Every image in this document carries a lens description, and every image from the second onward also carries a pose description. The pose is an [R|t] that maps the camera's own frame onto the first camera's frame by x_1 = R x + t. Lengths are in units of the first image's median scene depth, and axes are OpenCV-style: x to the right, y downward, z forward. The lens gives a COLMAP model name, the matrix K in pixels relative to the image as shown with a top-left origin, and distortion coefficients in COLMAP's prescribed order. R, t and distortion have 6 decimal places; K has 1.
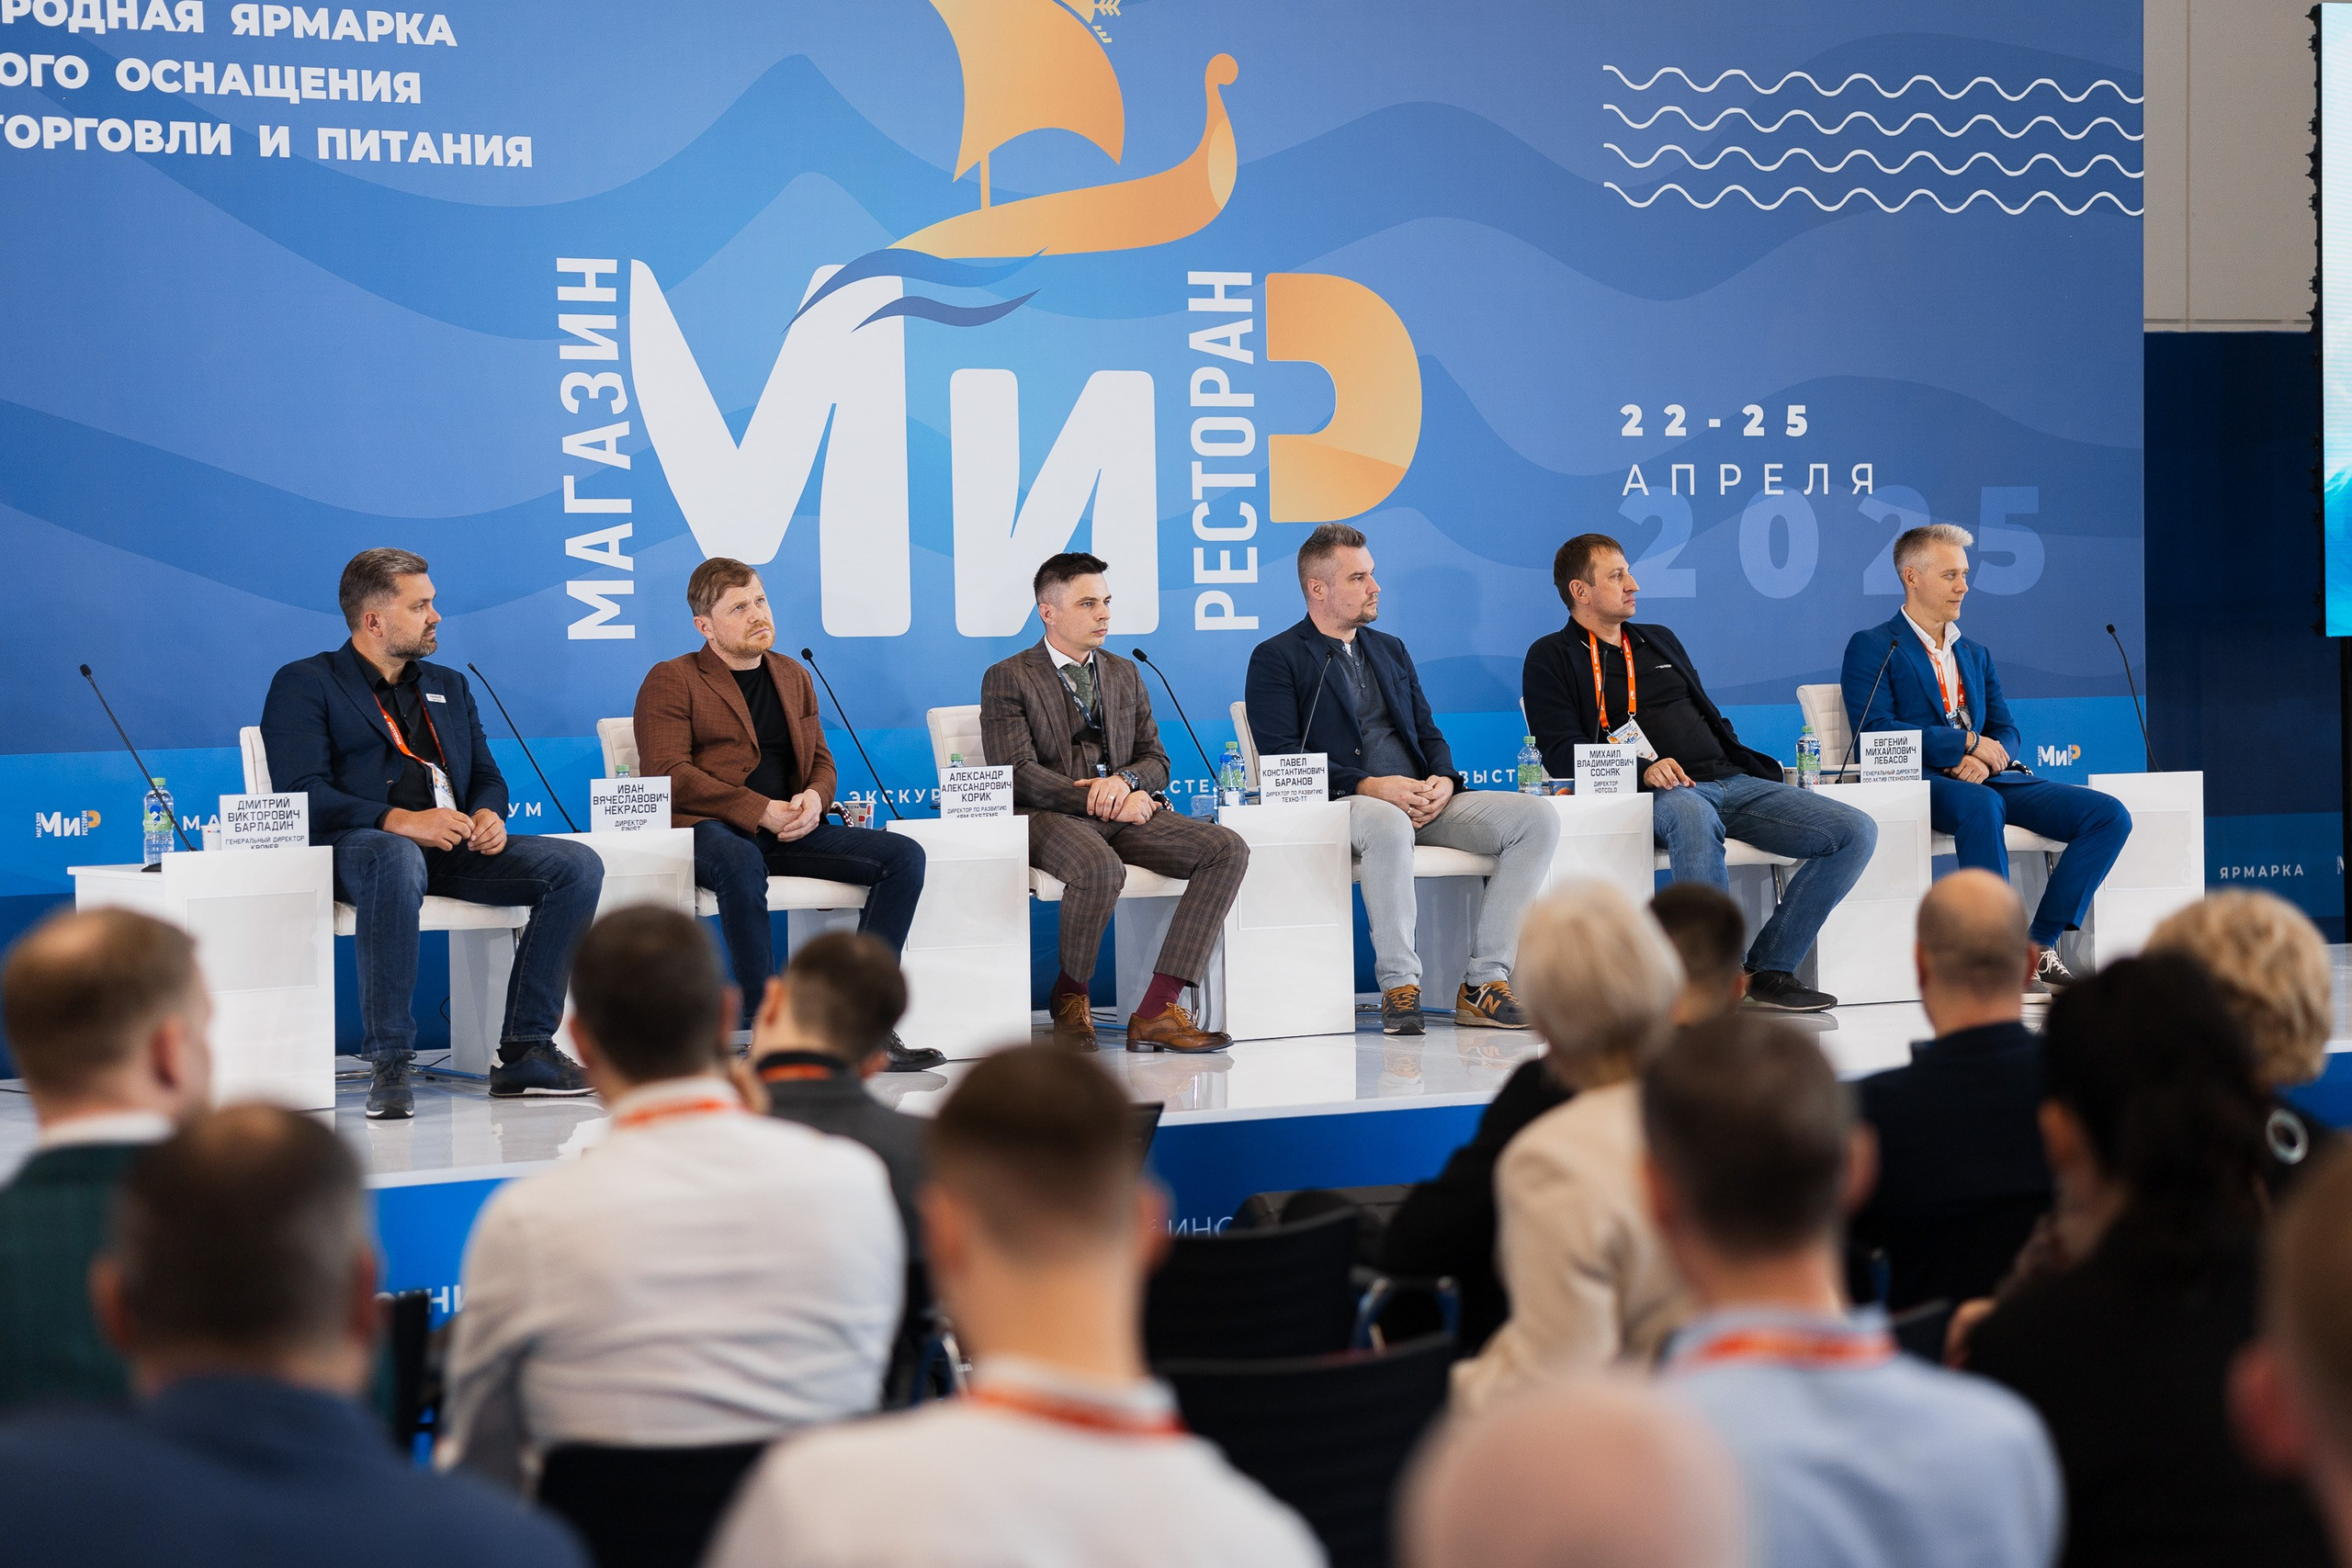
lens RADIAL K [[6215.8, 0, 1238.1], [0, 6215.8, 804.8], [0, 0, 1]] dist [0.543880, 0.000000]
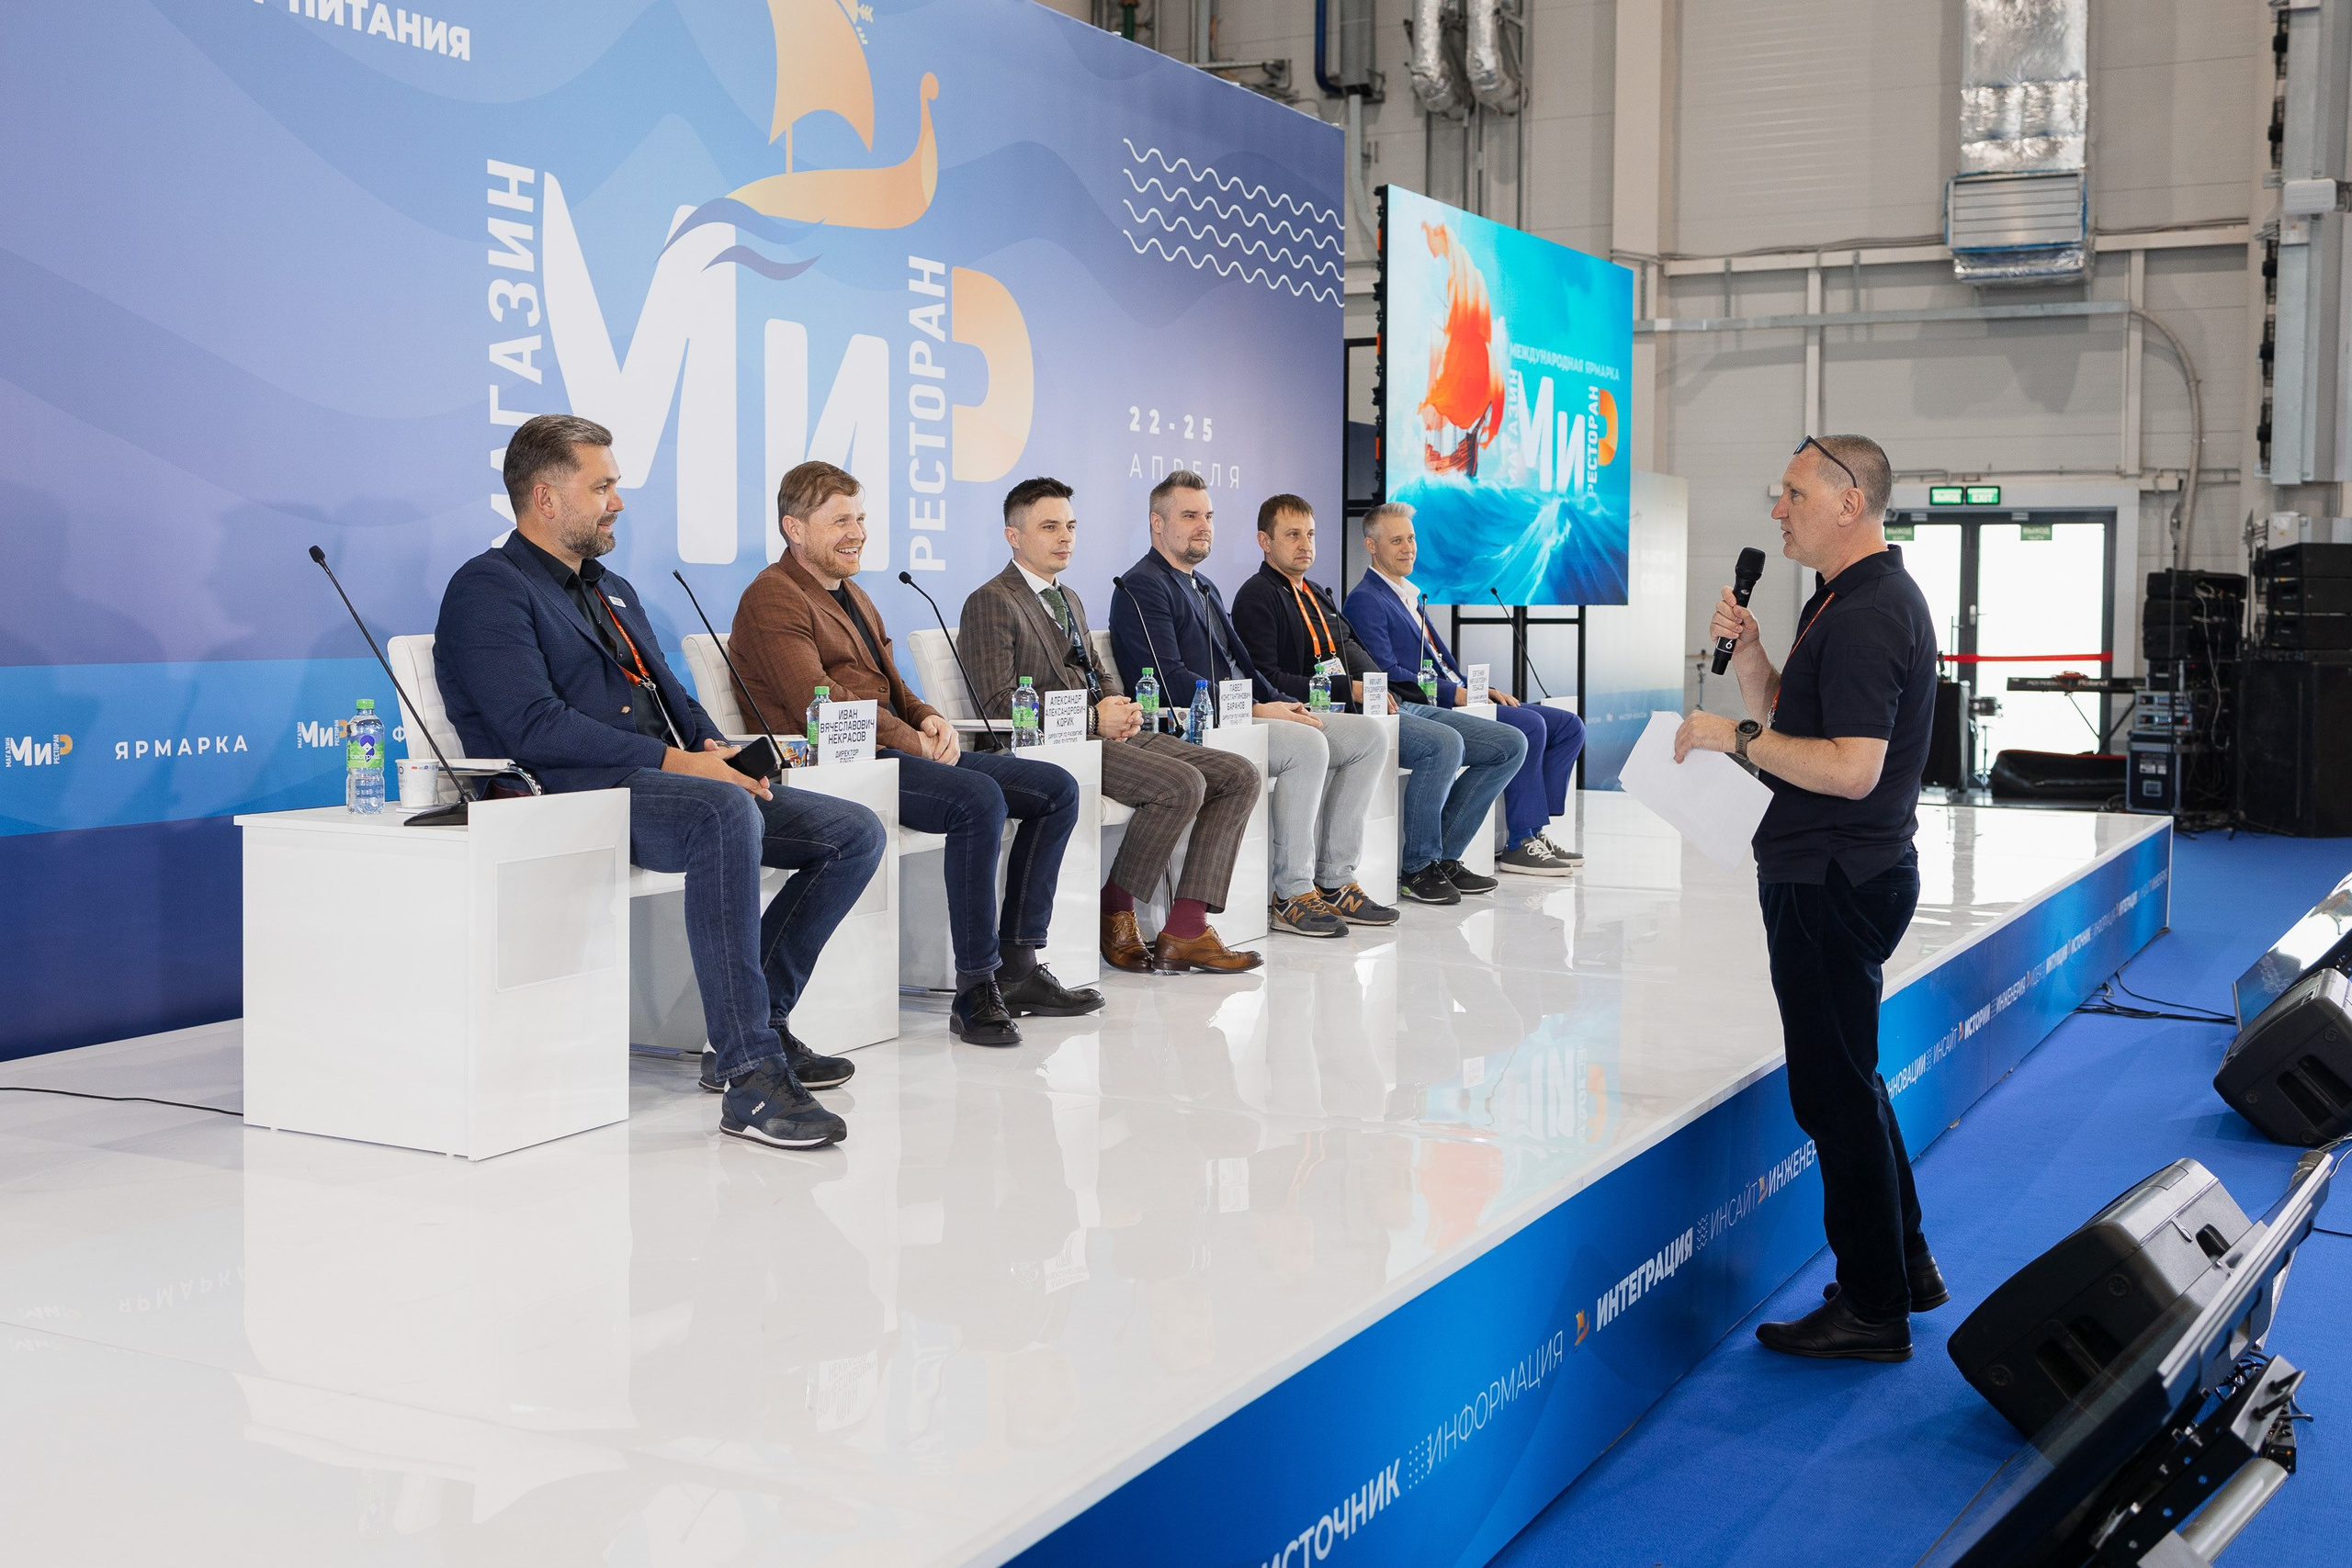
lens RADIAL K [[2524.1, 0, 1125.4], [0, 2524.1, 785.5], [0, 0, 1]] dist [-0.025378, 0.000000]
pose [[0.875185, -0.011383, 0.483655, -0.209951], [-0.004864, 0.999466, 0.032325, -0.003692], [-0.483764, -0.030643, 0.874662, 0.608217]]
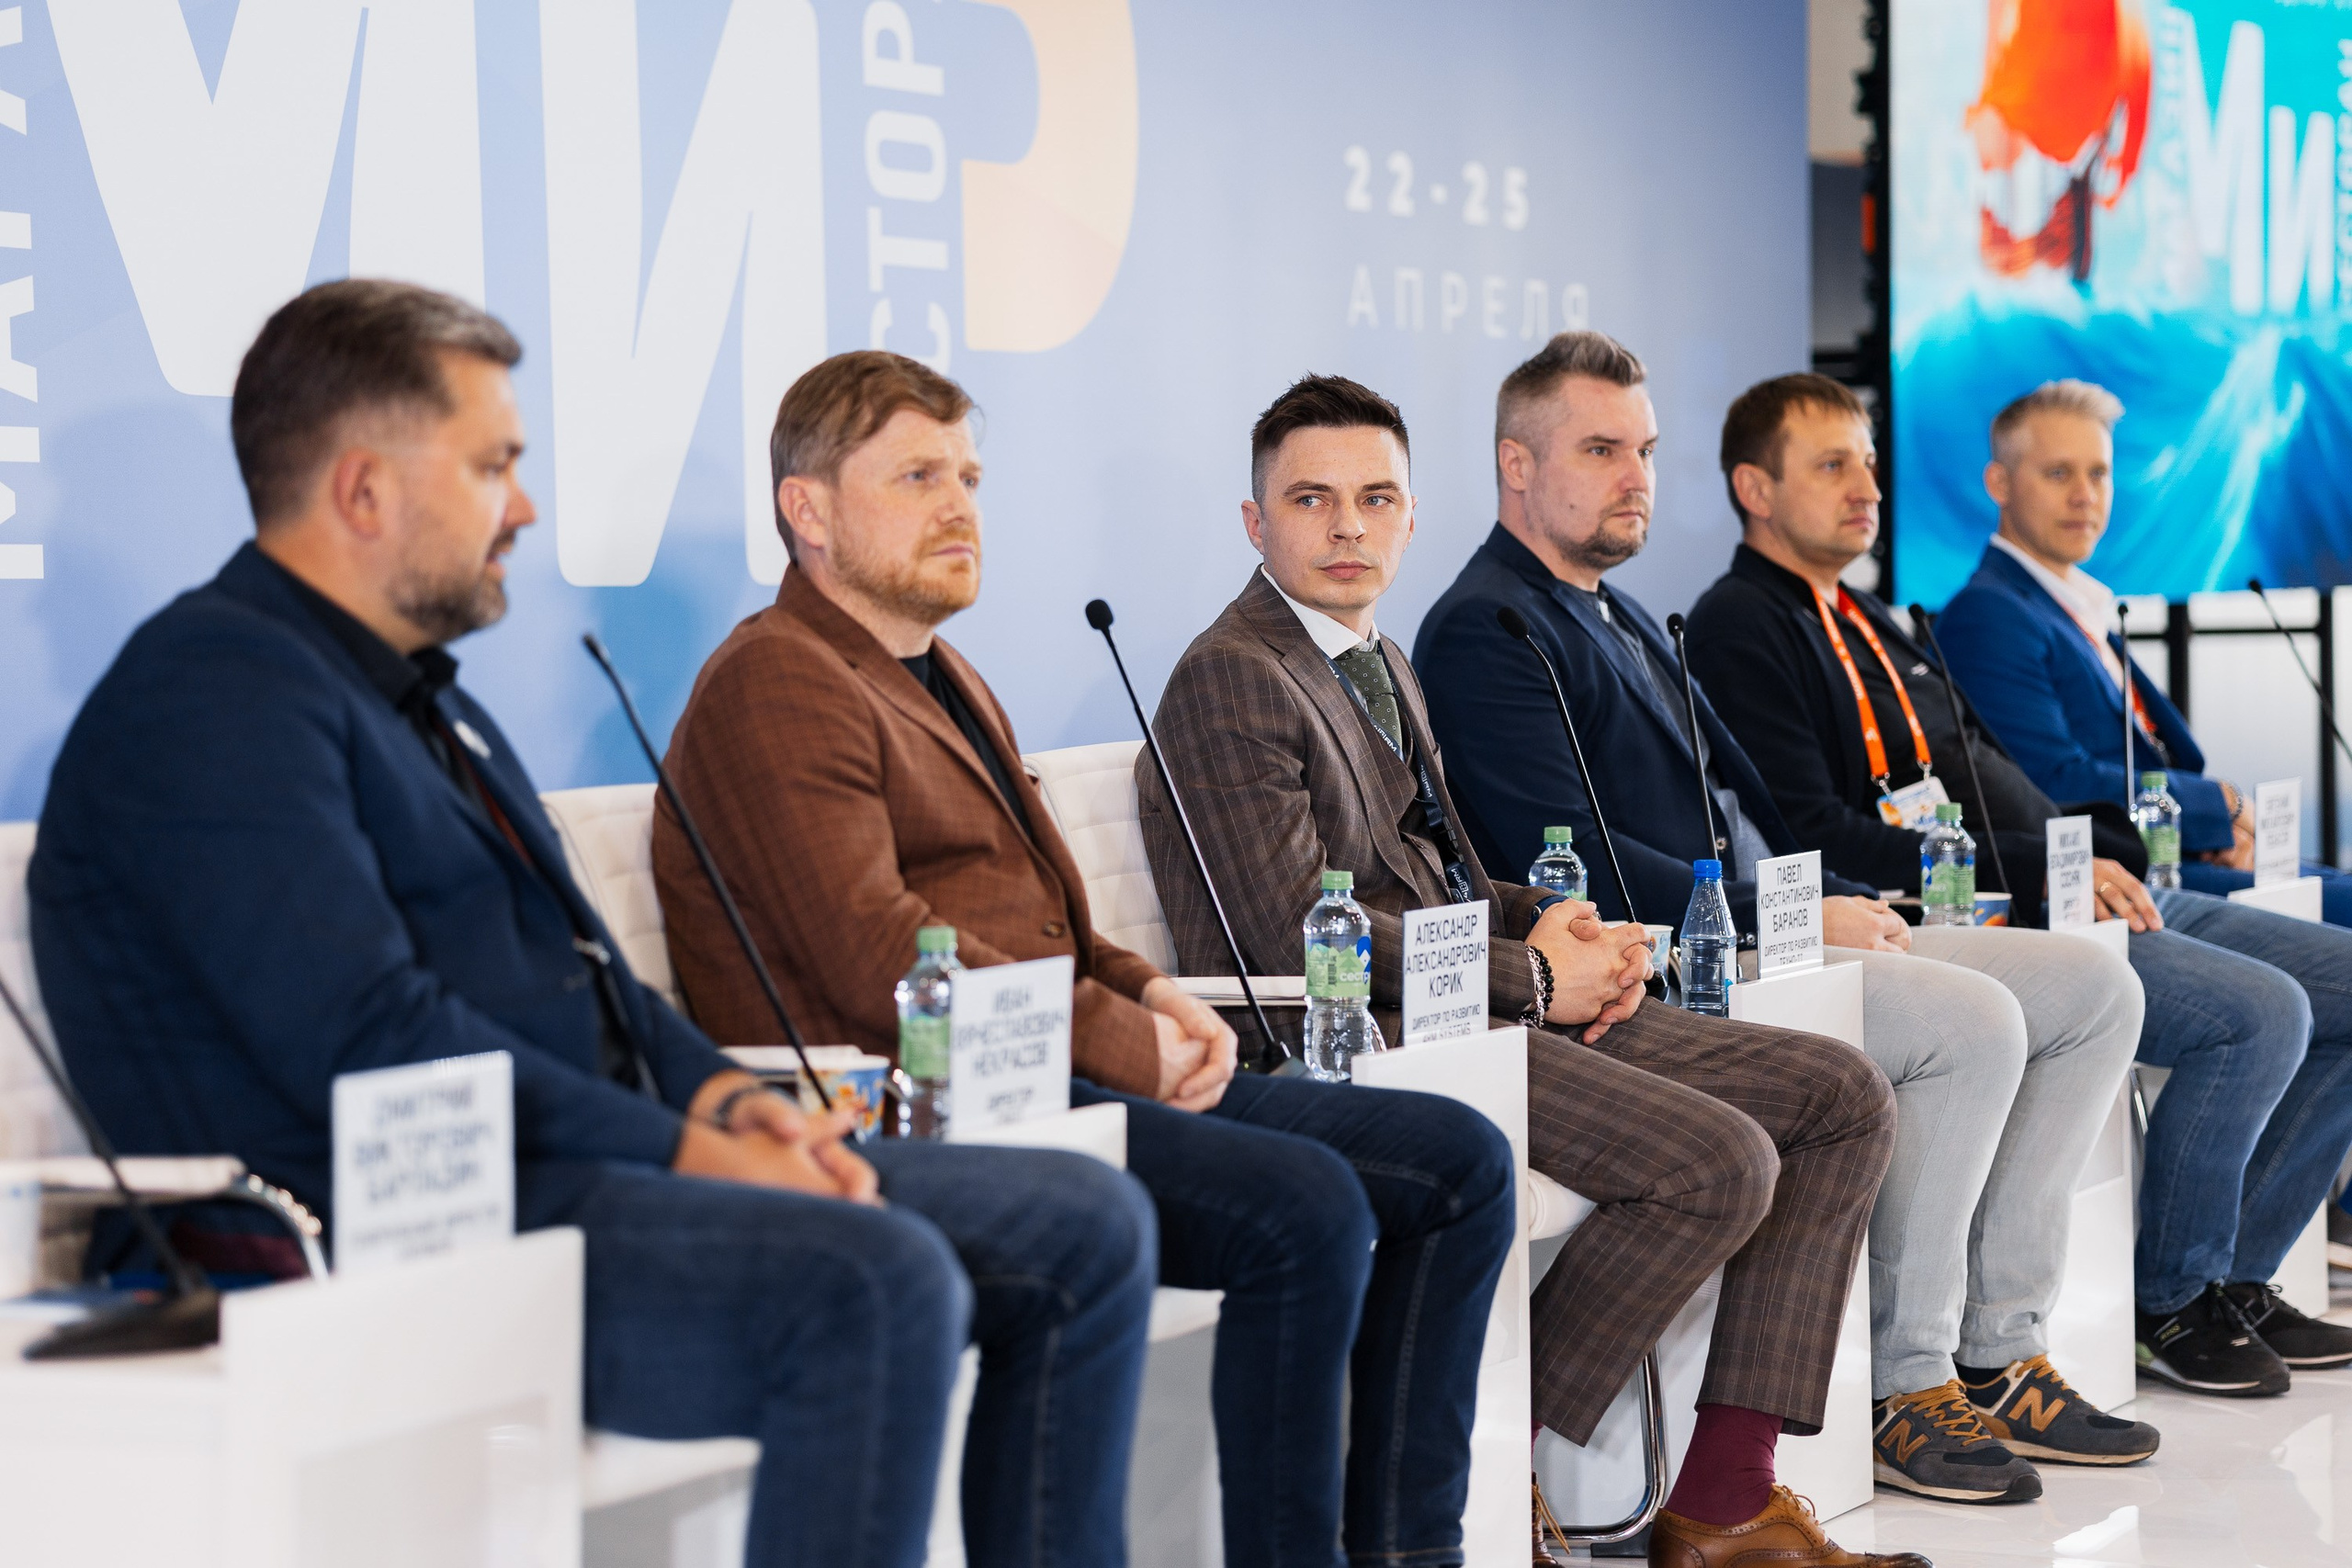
lens RADIAL K [[6215.8, 0, 1186.5], [0, 6215.8, 767.7], [0, 0, 1]] dist [0.543880, 0.000000]
pose [[0.853417, -0.009922, 0.521134, -0.240077], [0.015308, 0.999865, -0.006032, -0.011671], [-0.521004, 0.013125, 0.853453, 0.634741]]
